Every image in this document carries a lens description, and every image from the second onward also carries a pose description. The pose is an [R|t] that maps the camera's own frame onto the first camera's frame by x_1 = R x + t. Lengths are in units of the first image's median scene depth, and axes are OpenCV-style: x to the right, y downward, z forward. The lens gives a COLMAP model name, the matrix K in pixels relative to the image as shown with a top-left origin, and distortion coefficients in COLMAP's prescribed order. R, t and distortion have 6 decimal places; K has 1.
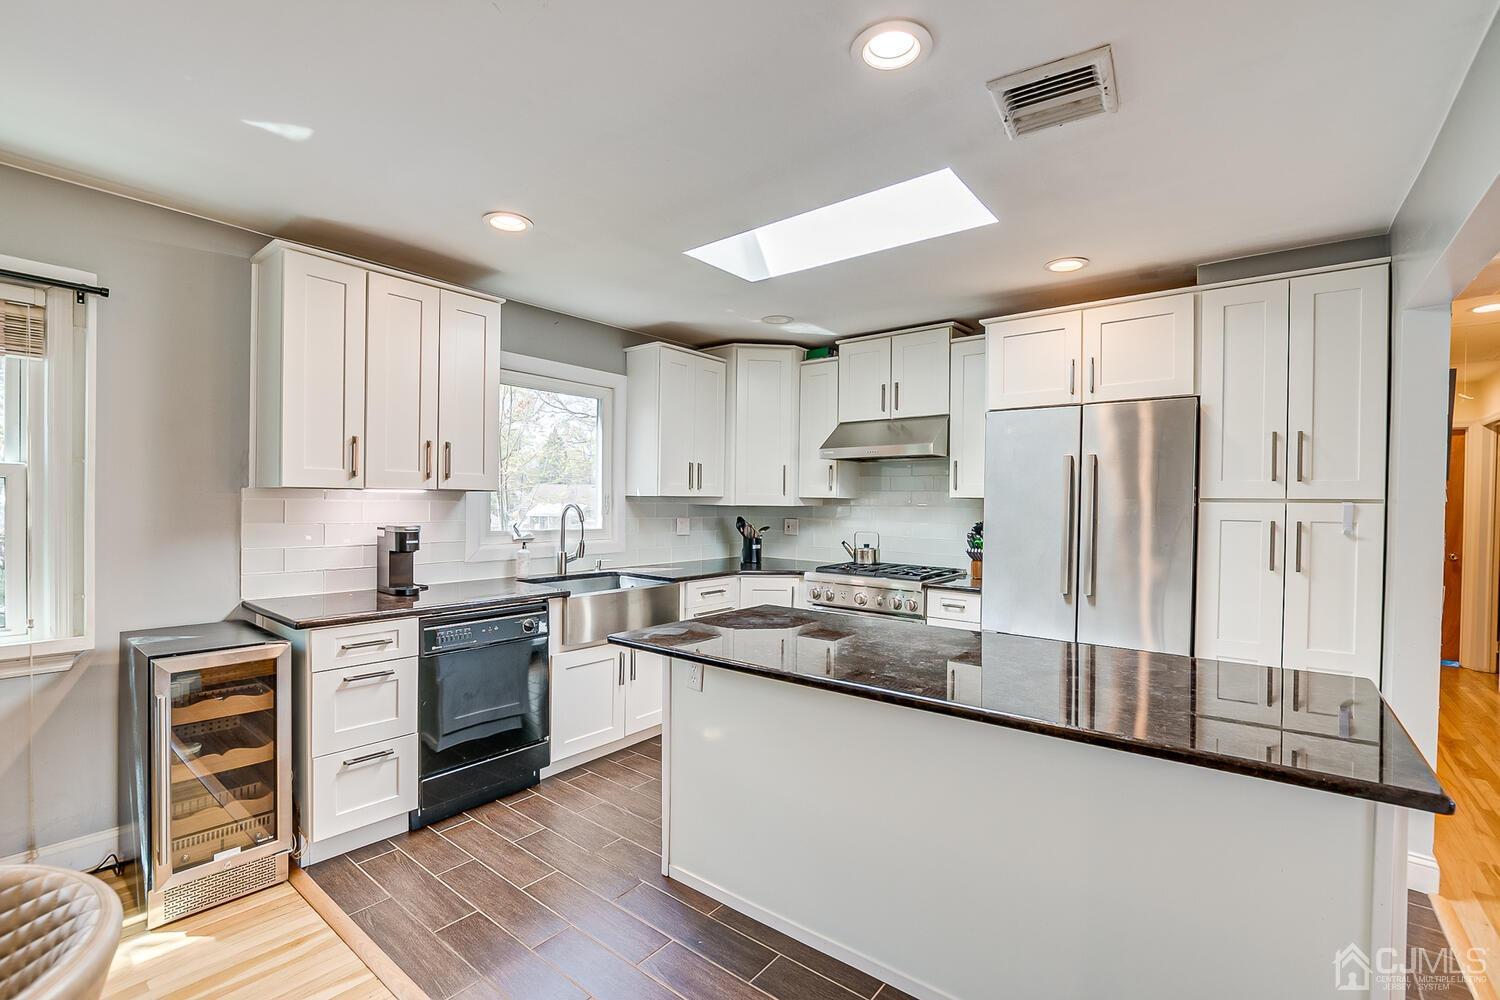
lens RADIAL K [[657.1, 0, 742.0], [0, 657.1, 498.1], [0, 0, 1]] dist [-0.027533, -0.000366]
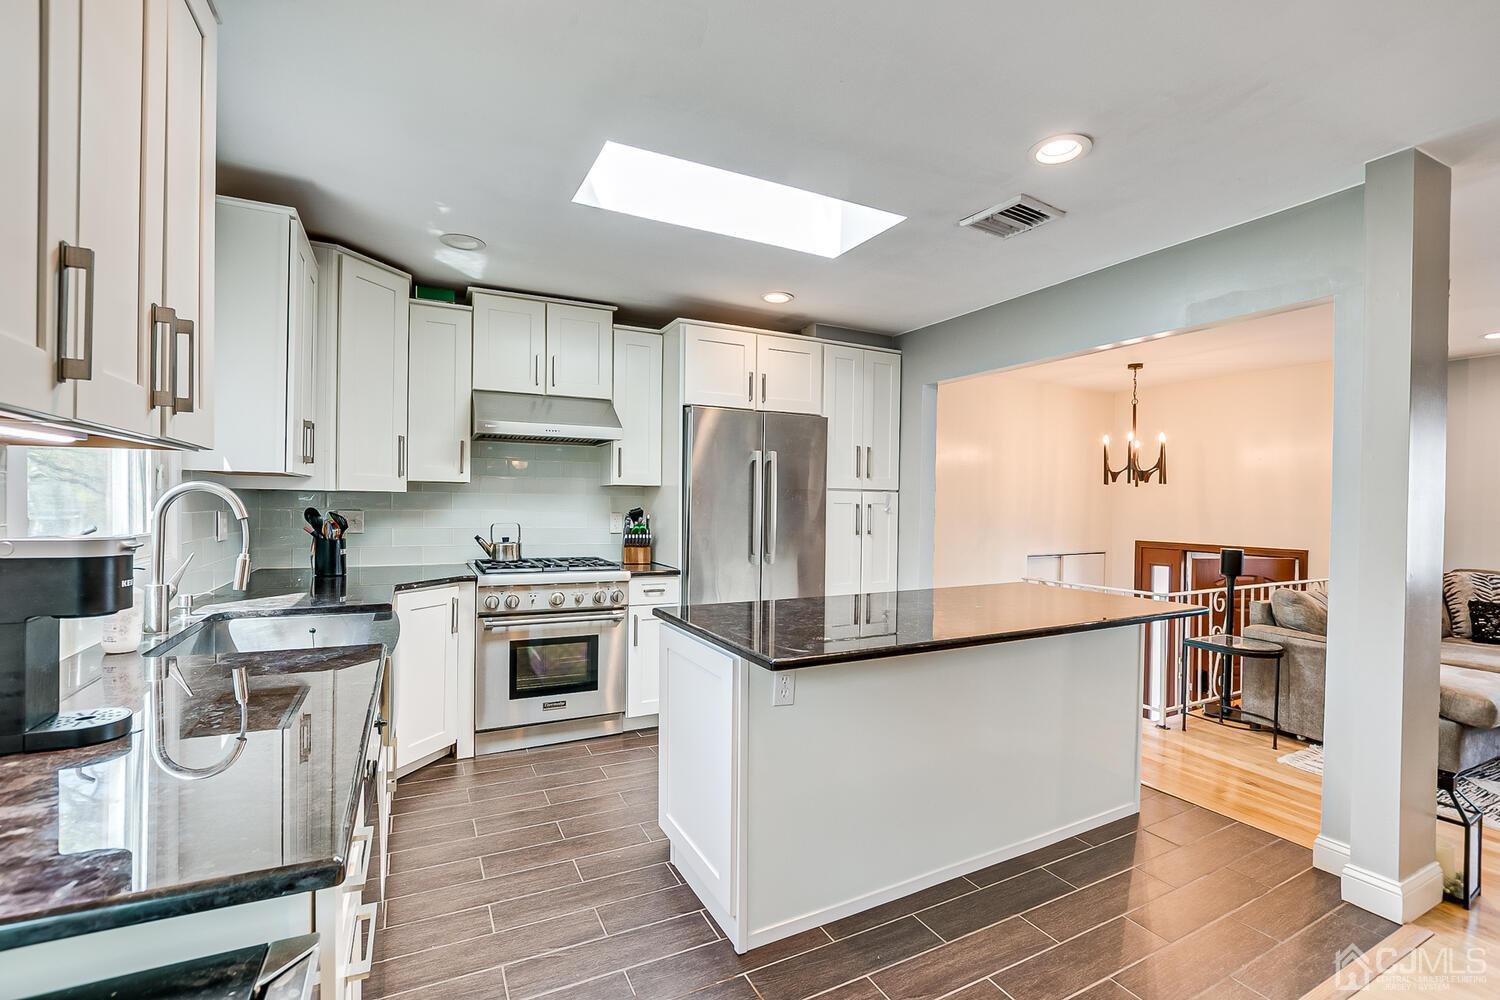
lens RADIAL K [[657.1, 0, 741.4], [0, 657.1, 504.6], [0, 0, 1]] dist [-0.027533, -0.000366]
pose [[0.422508, -0.015822, 0.906221, -0.613377], [-0.013807, 0.999619, 0.023890, 0.003886], [-0.906254, -0.022606, 0.422128, 0.493733]]
